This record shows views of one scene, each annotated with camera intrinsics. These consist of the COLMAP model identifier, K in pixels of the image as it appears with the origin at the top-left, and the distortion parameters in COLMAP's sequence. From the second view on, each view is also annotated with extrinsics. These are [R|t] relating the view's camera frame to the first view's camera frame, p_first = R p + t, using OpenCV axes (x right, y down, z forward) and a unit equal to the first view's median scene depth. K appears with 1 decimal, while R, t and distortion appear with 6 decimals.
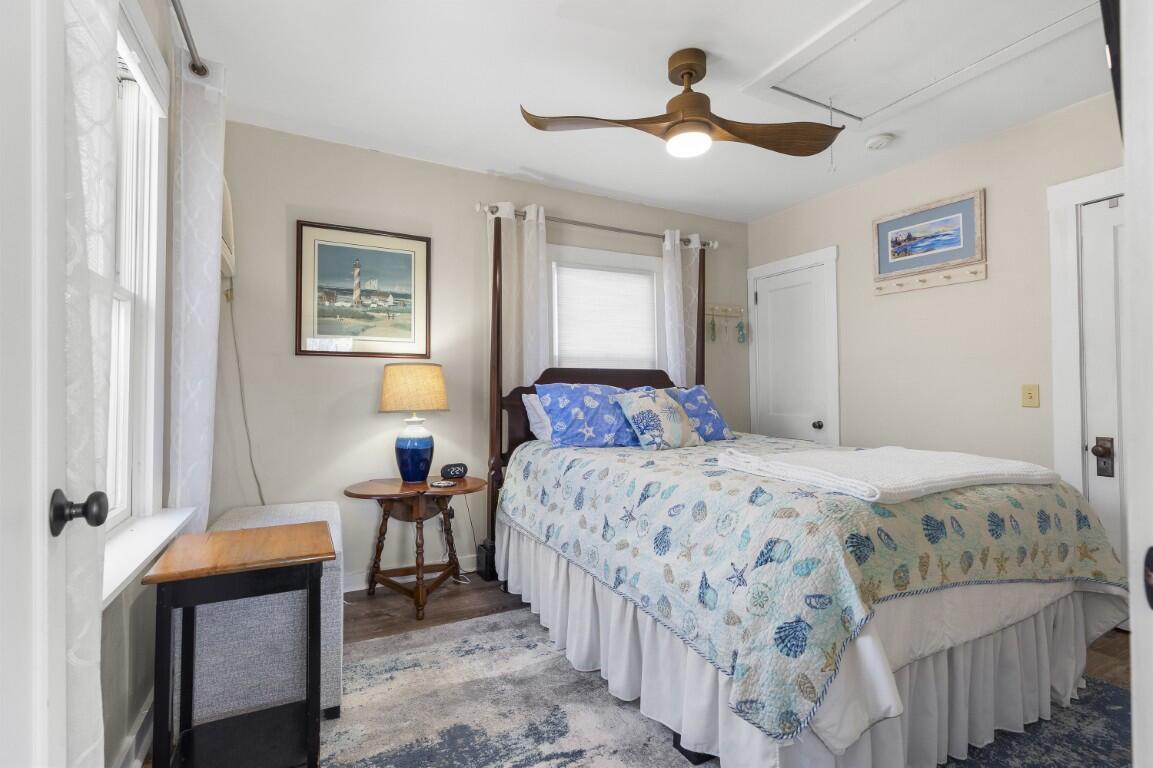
lens RADIAL K [[520.7, 0, 578.5], [0, 520.7, 381.3], [0, 0, 1]] dist [-0.013802, 0.000650]
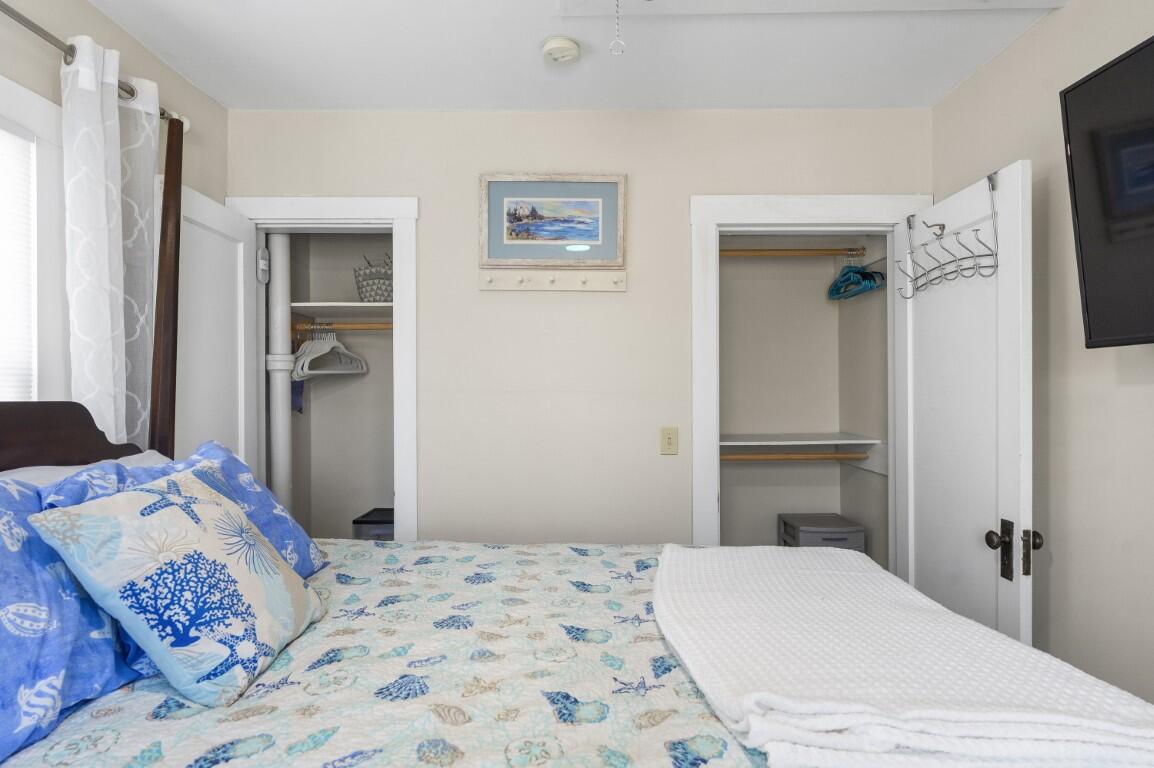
lens RADIAL K [[642.9, 0, 577.8], [0, 642.9, 381.3], [0, 0, 1]] dist [-0.000824, 0.001796]
pose [[0.480190, 0.025668, 0.876789, -0.087340], [-0.016892, 0.999657, -0.020013, -0.041024], [-0.877002, -0.005201, 0.480459, 0.579044]]
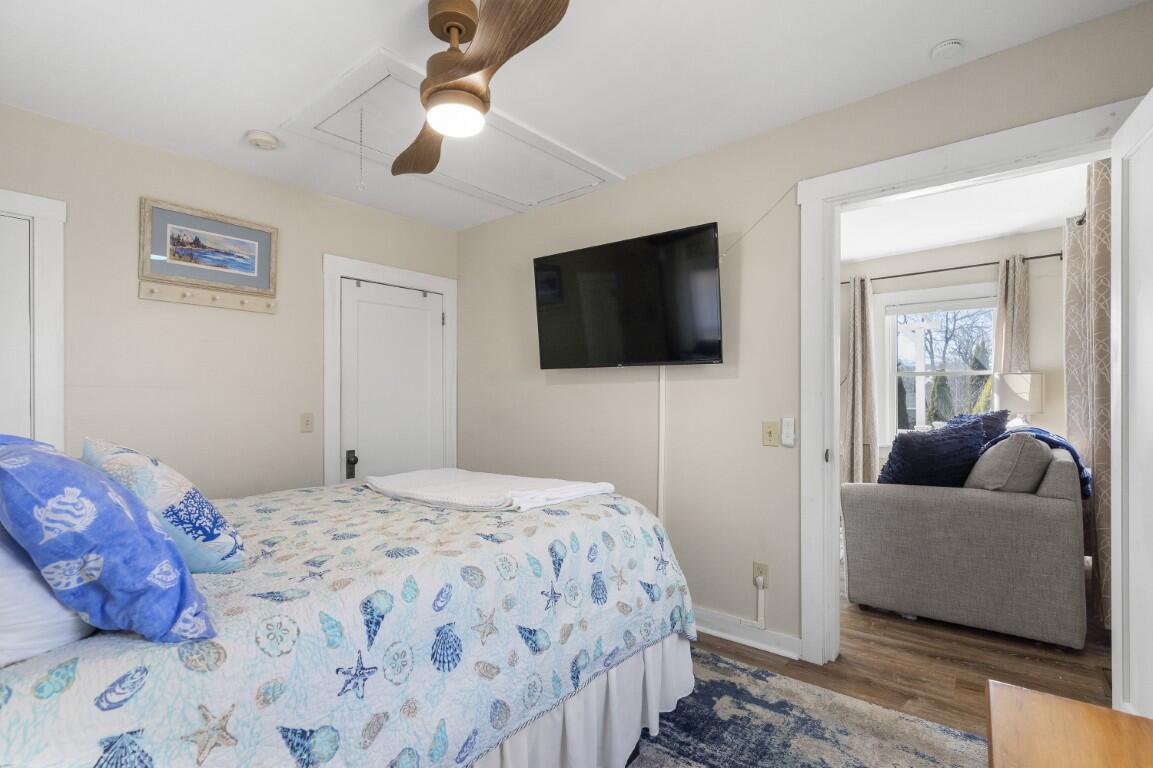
lens RADIAL K [[520.7, 0, 578.5], [0, 520.7, 381.3], [0, 0, 1]] dist [-0.013802, 0.000650]
pose [[-0.387088, 0.029354, 0.921575, -0.412859], [-0.004505, 0.999421, -0.033725, -0.025713], [-0.922032, -0.017206, -0.386732, 0.808548]]
